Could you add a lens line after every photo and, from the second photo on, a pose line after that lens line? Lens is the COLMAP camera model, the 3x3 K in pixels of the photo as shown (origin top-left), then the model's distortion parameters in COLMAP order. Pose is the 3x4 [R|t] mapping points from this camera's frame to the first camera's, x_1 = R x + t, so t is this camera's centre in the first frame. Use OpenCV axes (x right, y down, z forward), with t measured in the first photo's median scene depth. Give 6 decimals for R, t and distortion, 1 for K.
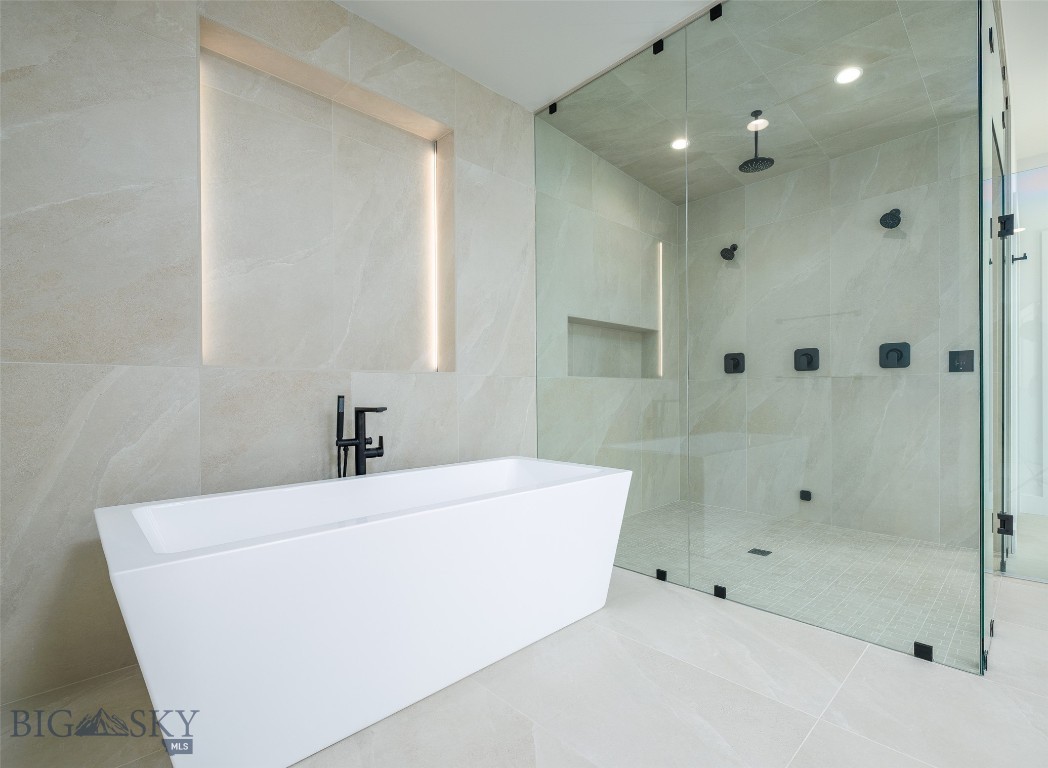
lens RADIAL K [[475.1, 0, 523.9], [0, 475.1, 391.3], [0, 0, 1]] dist [-0.002233, 0.000625]
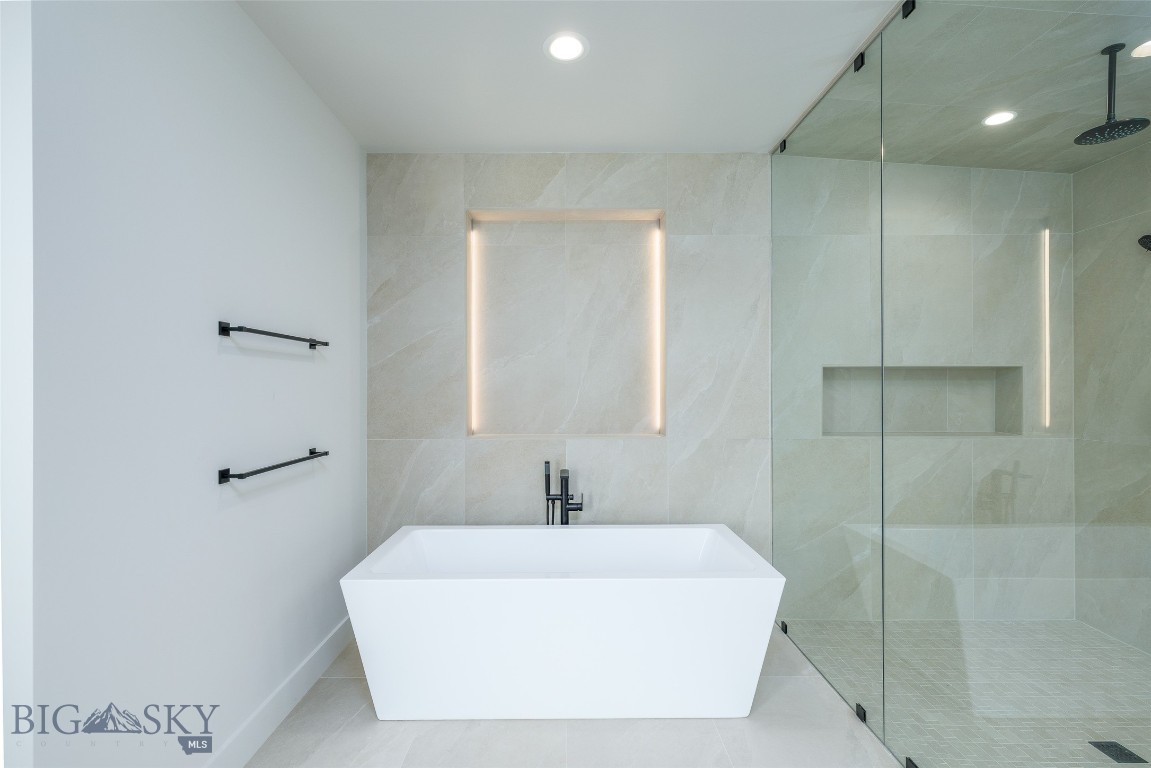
lens RADIAL K [[487.9, 0, 572.6], [0, 487.9, 381.7], [0, 0, 1]] dist [0.003041, 0.001049]
pose [[0.739345, -0.004253, -0.673313, 0.427373], [-0.000975, 0.999972, -0.007387, -0.150434], [0.673326, 0.006118, 0.739320, 0.043079]]
